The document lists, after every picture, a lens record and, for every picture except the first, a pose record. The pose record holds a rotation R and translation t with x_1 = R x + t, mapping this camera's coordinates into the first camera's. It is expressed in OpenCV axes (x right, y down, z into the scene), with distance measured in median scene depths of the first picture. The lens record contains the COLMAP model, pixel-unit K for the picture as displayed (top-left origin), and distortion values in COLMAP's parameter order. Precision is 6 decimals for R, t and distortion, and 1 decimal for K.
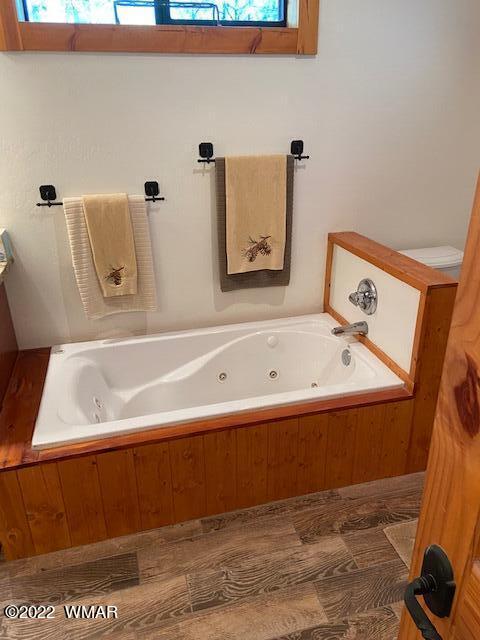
lens RADIAL K [[479.6, 0, 240.6], [0, 479.6, 320.6], [0, 0, 1]] dist [0.028173, -0.022748]
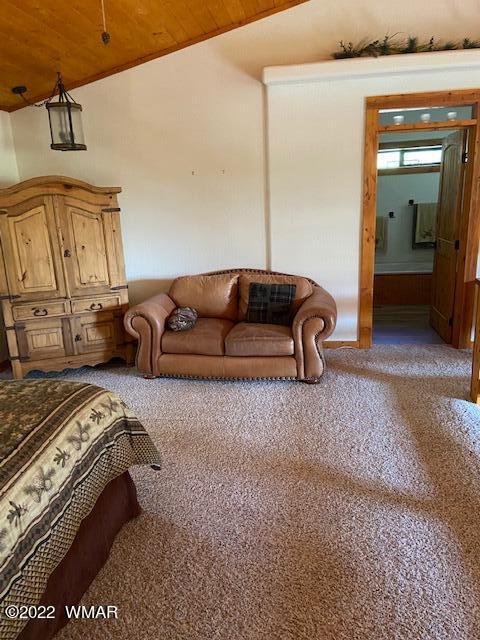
lens RADIAL K [[479.6, 0, 239.4], [0, 479.6, 319.0], [0, 0, 1]] dist [0.028173, -0.022748]
pose [[0.928834, 0.073159, -0.363201, 0.077687], [-0.126034, 0.984238, -0.124058, 0.849710], [0.348400, 0.161005, 0.923415, -1.983882]]
